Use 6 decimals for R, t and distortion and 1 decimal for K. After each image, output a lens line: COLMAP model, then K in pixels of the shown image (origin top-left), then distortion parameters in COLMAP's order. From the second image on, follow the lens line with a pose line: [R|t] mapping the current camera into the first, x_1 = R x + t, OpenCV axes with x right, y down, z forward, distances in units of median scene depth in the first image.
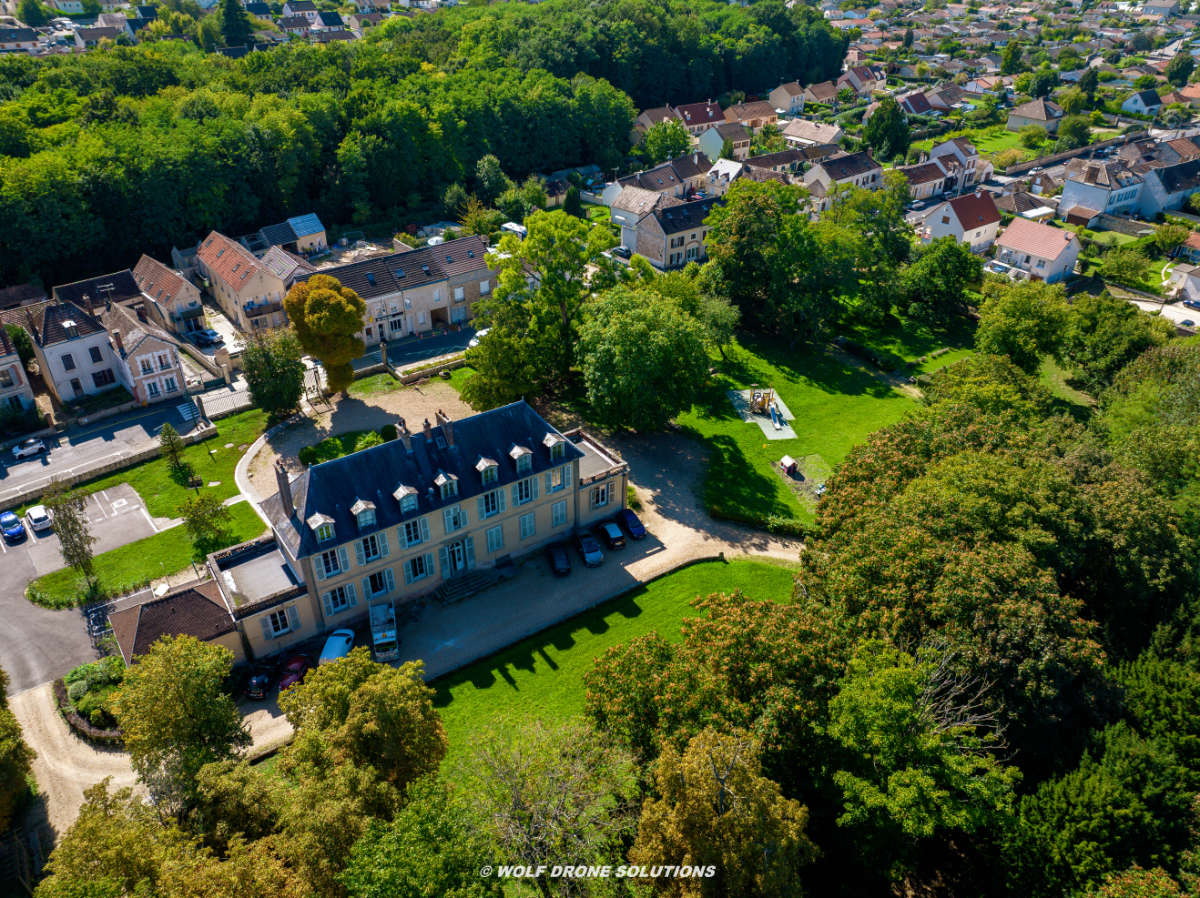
lens RADIAL K [[843.6, 0, 597.3], [0, 843.6, 443.3], [0, 0, 1]] dist [-0.051820, 0.024567]
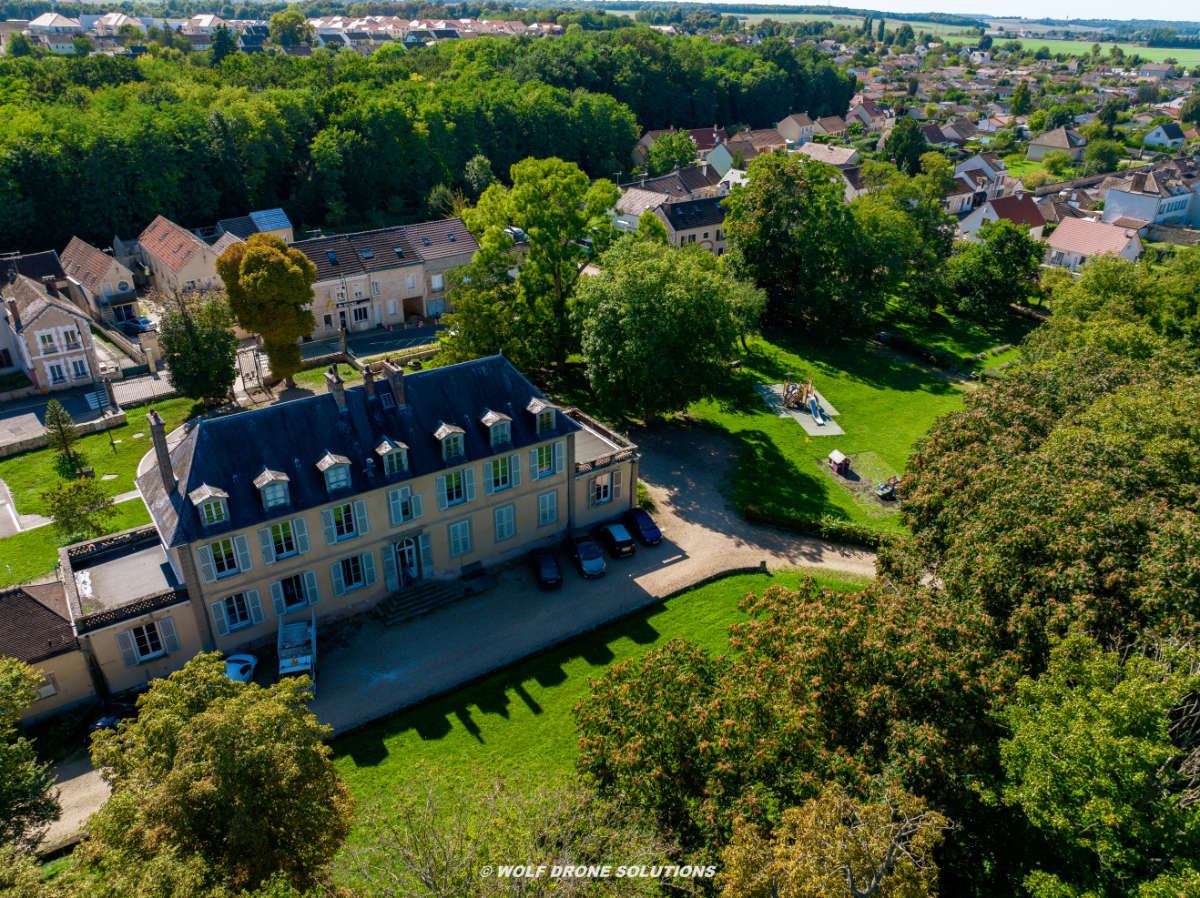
lens RADIAL K [[843.6, 0, 597.5], [0, 843.6, 443.1], [0, 0, 1]] dist [-0.051820, 0.024567]
pose [[0.999984, 0.004938, 0.002575, -0.001701], [-0.004704, 0.996445, -0.084118, 0.054935], [-0.002981, 0.084104, 0.996453, 0.150855]]
